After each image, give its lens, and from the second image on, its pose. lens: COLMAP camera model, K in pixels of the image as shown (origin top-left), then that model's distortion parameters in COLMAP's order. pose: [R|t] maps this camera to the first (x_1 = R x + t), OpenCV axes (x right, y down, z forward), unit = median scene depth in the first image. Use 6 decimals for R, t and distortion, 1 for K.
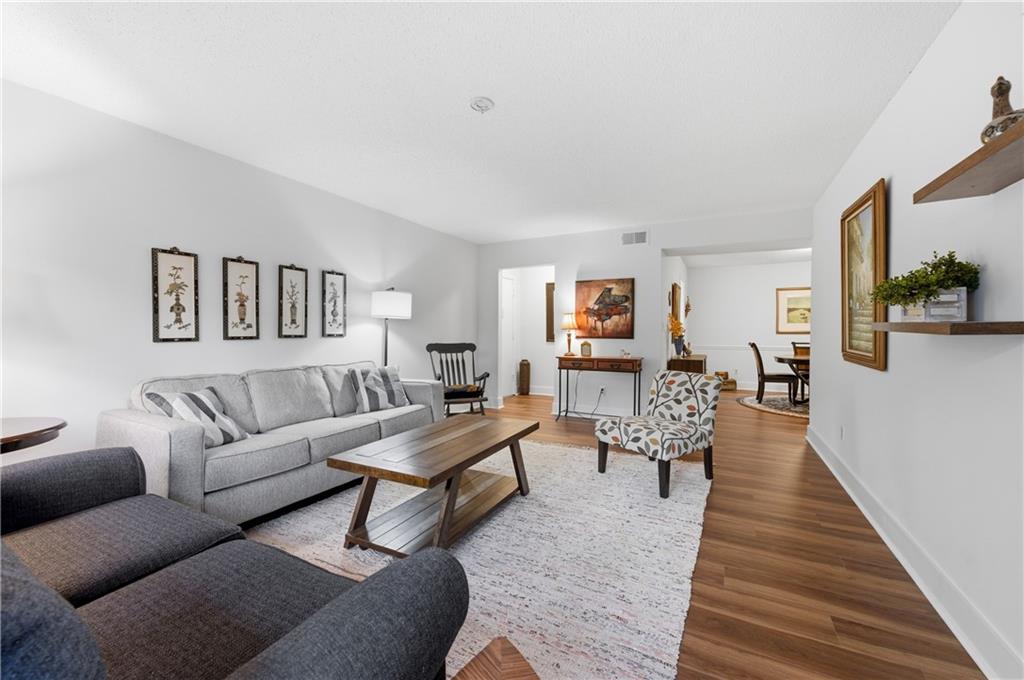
lens RADIAL K [[404.9, 0, 509.9], [0, 404.9, 337.8], [0, 0, 1]] dist [0.005991, -0.001823]
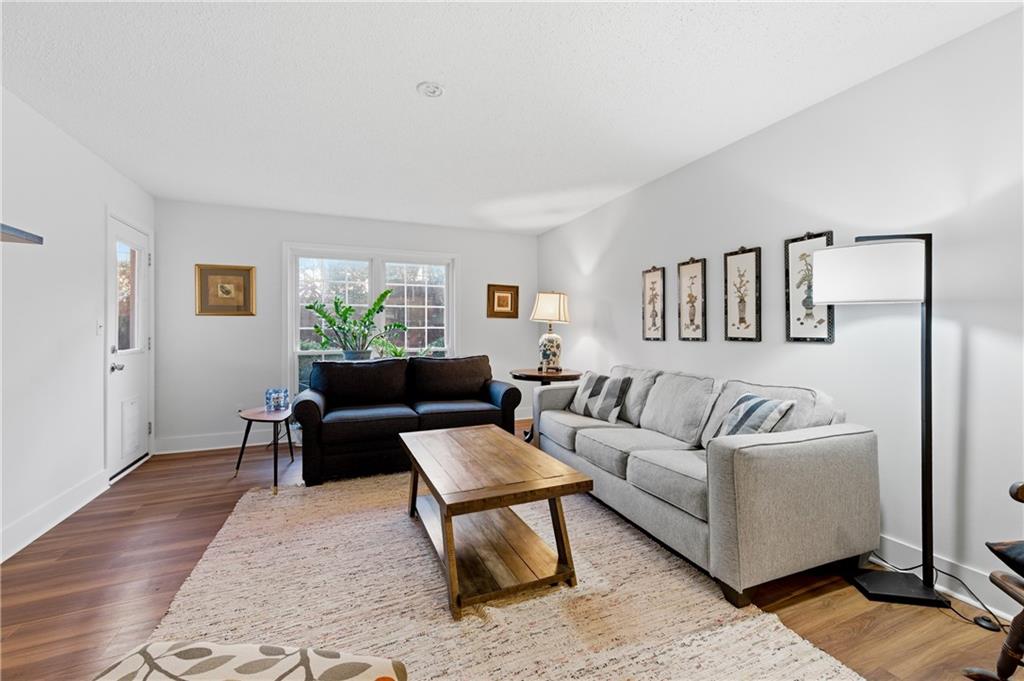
lens RADIAL K [[404.9, 0, 505.4], [0, 404.9, 329.4], [0, 0, 1]] dist [0.005991, -0.001823]
pose [[-0.623009, 0.010214, -0.782148, 0.369841], [0.002293, 0.999934, 0.011232, -0.033189], [0.782211, 0.005204, -0.622991, 1.159635]]
